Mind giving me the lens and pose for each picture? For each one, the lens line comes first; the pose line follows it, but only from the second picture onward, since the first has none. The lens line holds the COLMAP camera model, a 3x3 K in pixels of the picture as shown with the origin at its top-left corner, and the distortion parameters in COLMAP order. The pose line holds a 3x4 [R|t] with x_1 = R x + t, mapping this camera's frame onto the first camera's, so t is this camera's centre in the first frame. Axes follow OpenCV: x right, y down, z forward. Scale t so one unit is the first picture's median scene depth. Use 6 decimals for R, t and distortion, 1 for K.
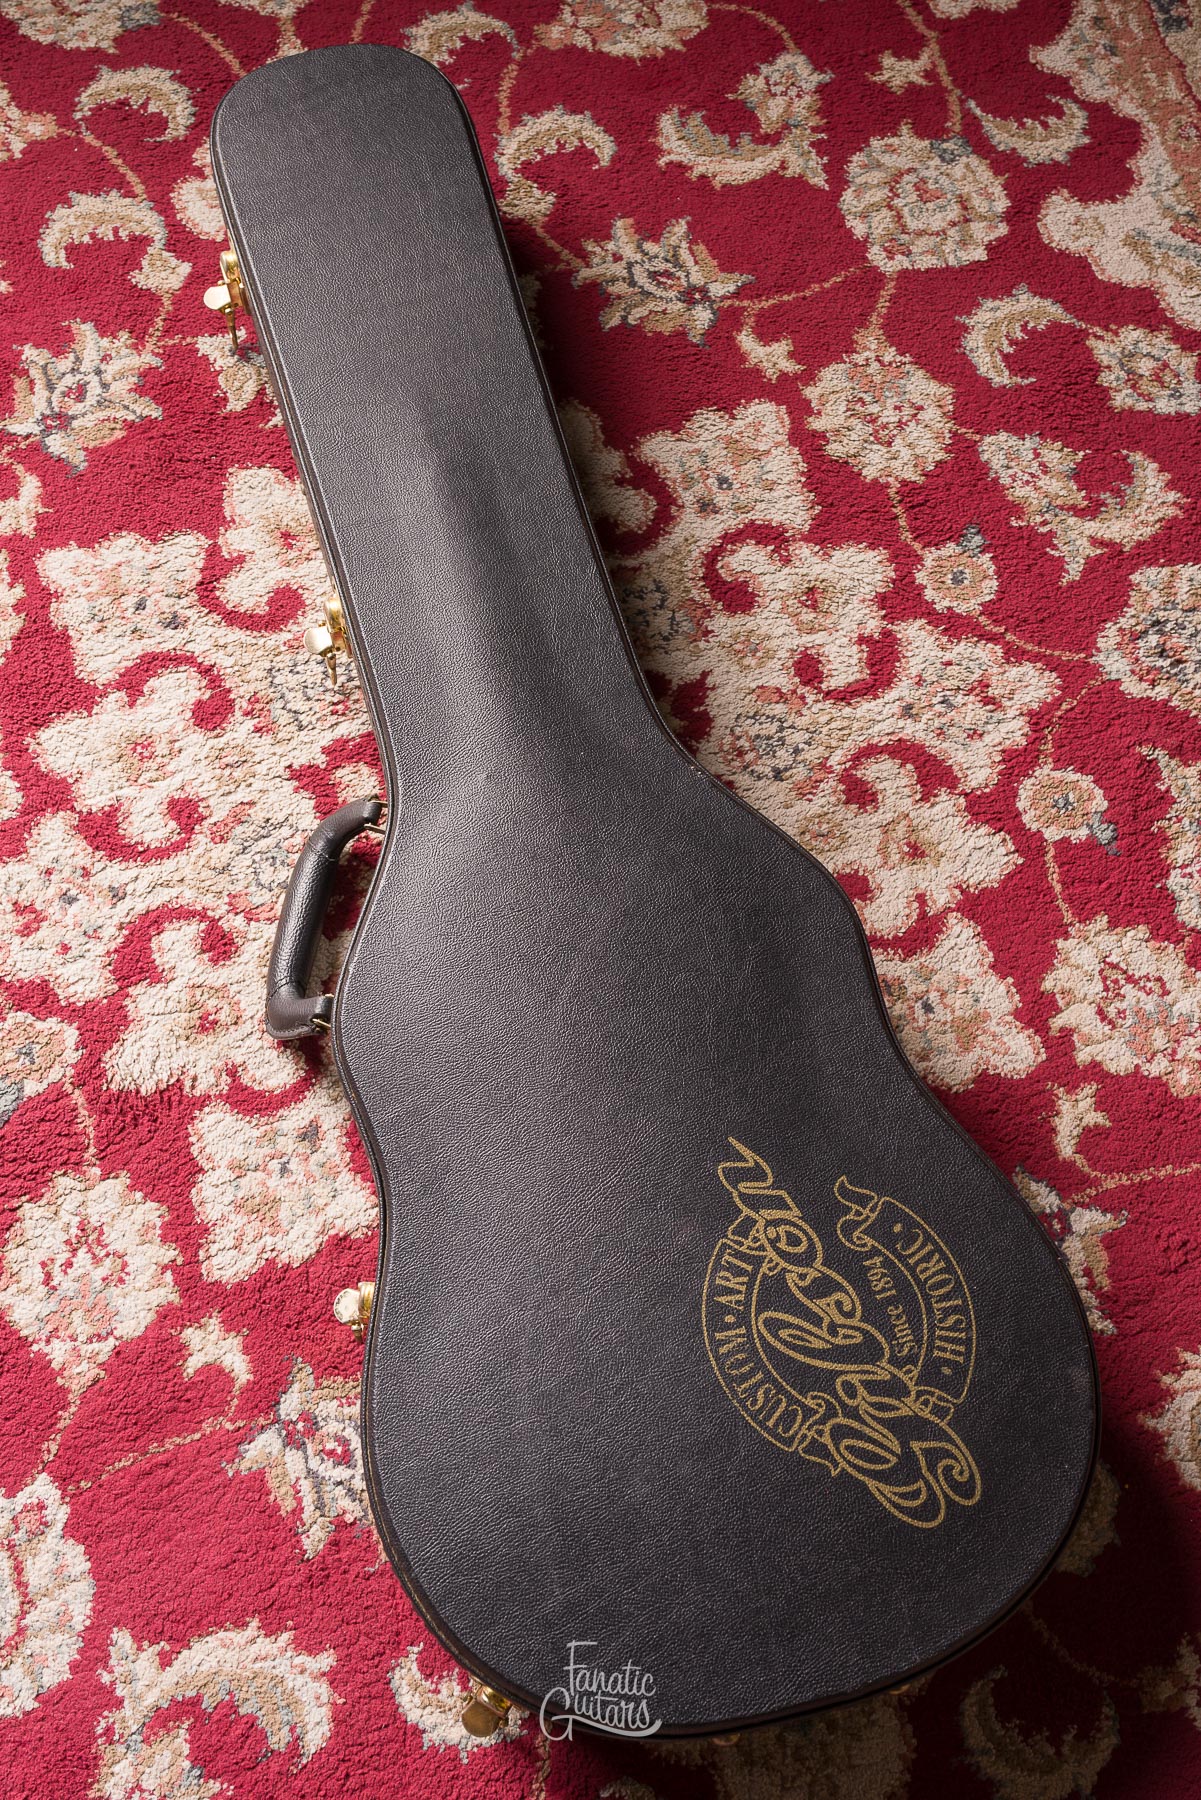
lens RADIAL K [[1947.5, 0, 574.6], [0, 1947.5, 927.2], [0, 0, 1]] dist [-0.002997, 0.001493]
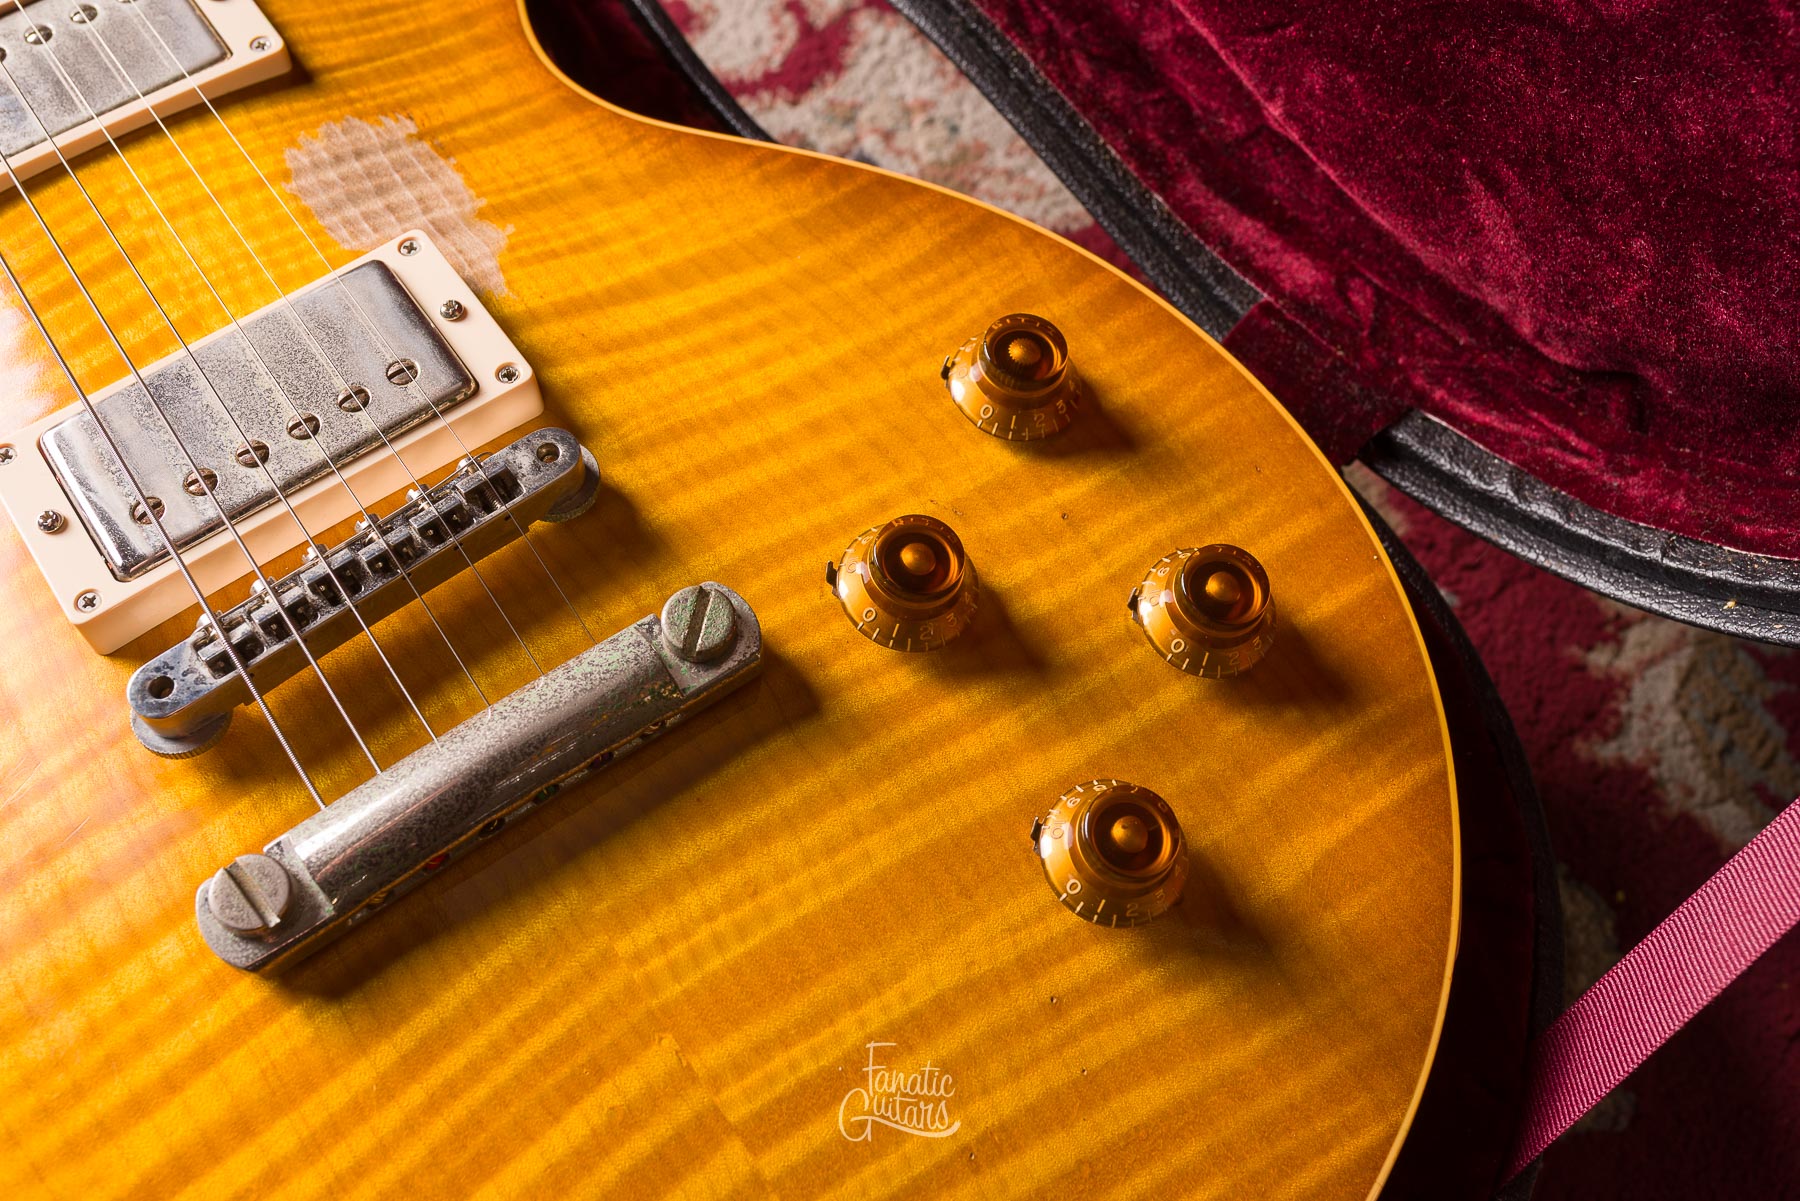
lens RADIAL K [[1798.6, 0, 899.9], [0, 1798.6, 599.2], [0, 0, 1]] dist [0.003786, -0.003169]
pose [[0.942652, -0.294314, 0.157438, 0.079660], [0.315431, 0.939740, -0.131879, 0.197358], [-0.109137, 0.173977, 0.978683, 0.536563]]
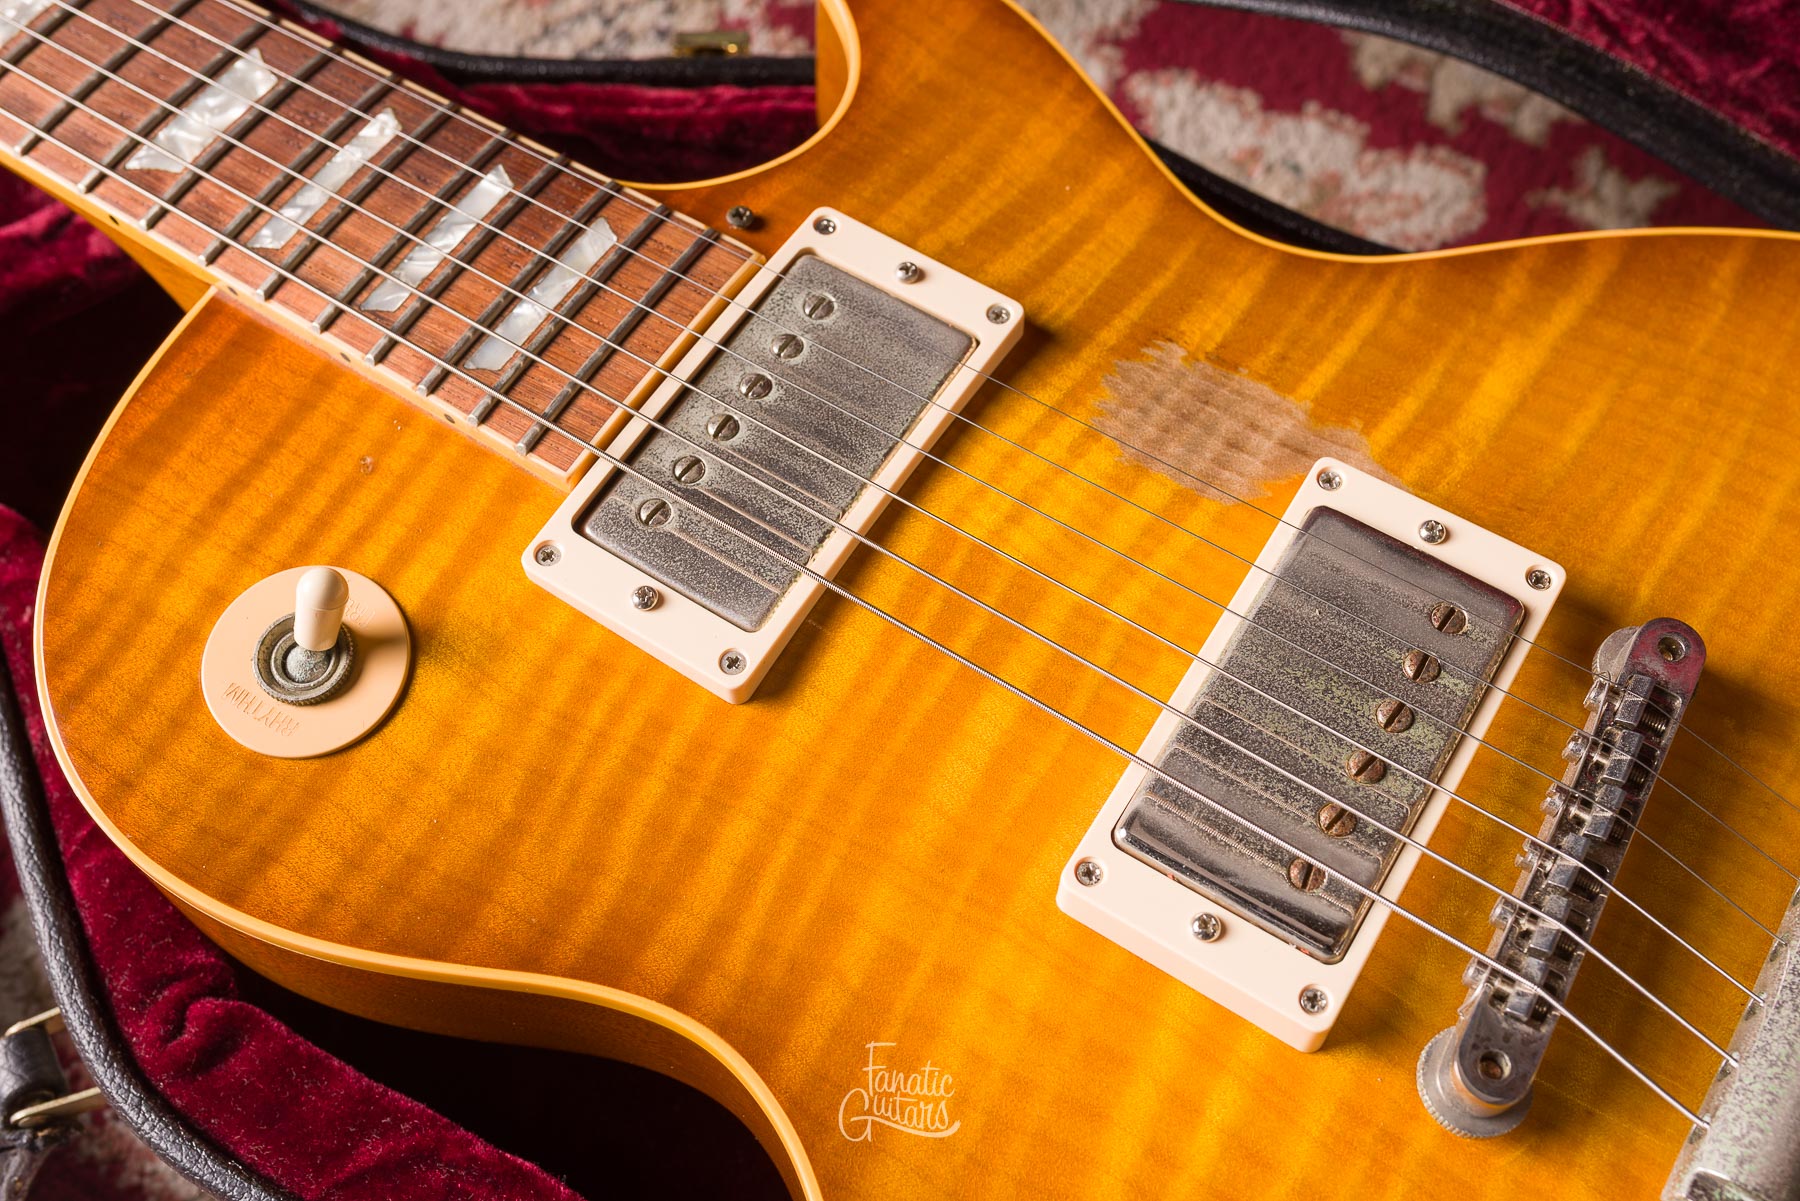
lens RADIAL K [[1806.8, 0, 903.2], [0, 1806.8, 601.8], [0, 0, 1]] dist [0.004726, -0.009394]
pose [[0.752251, -0.592148, 0.288929, -0.052173], [0.630509, 0.774245, -0.054799, 0.078591], [-0.191252, 0.223395, 0.955781, 0.587452]]
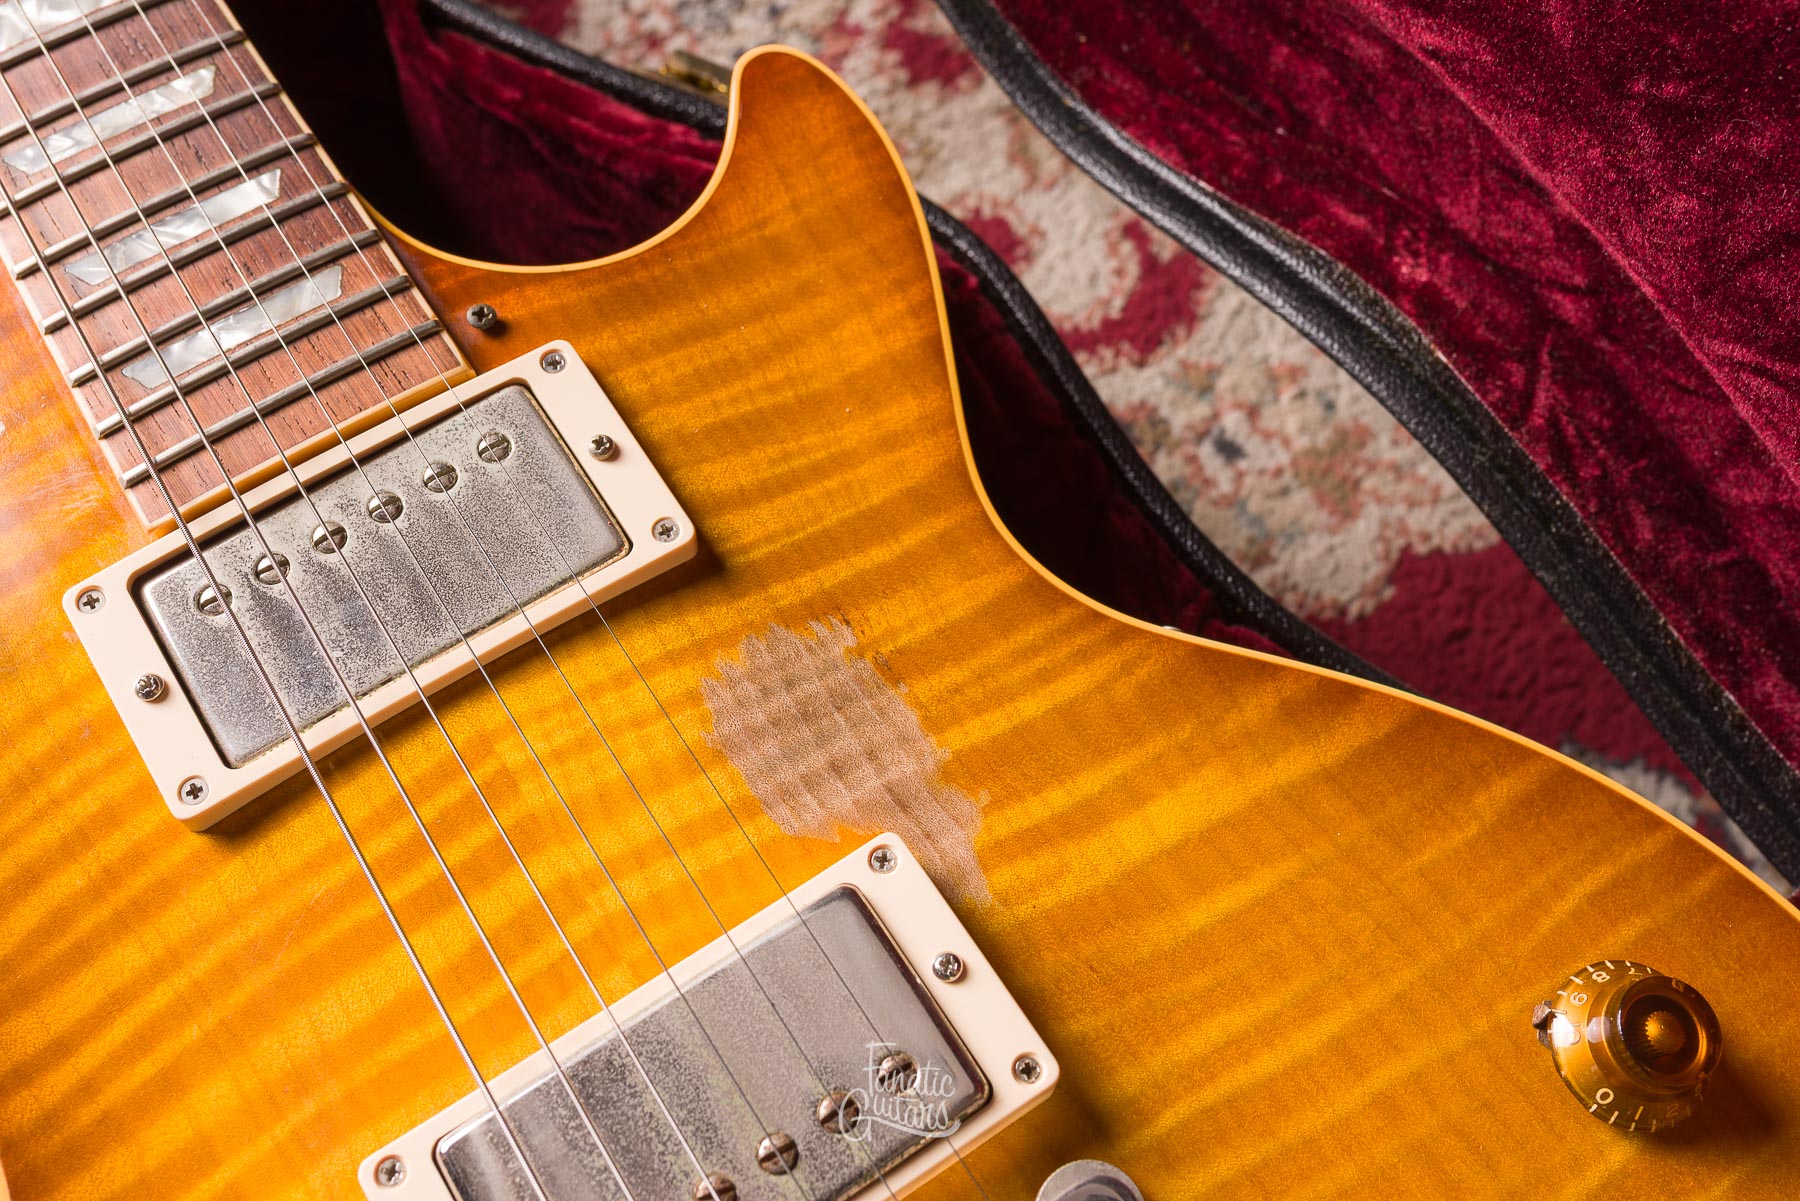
lens RADIAL K [[1811.9, 0, 900.3], [0, 1811.9, 601.9], [0, 0, 1]] dist [0.000854, -0.008621]
pose [[0.955889, -0.263816, 0.129144, 0.050817], [0.273038, 0.960159, -0.059539, 0.072645], [-0.108292, 0.092174, 0.989837, 0.586914]]
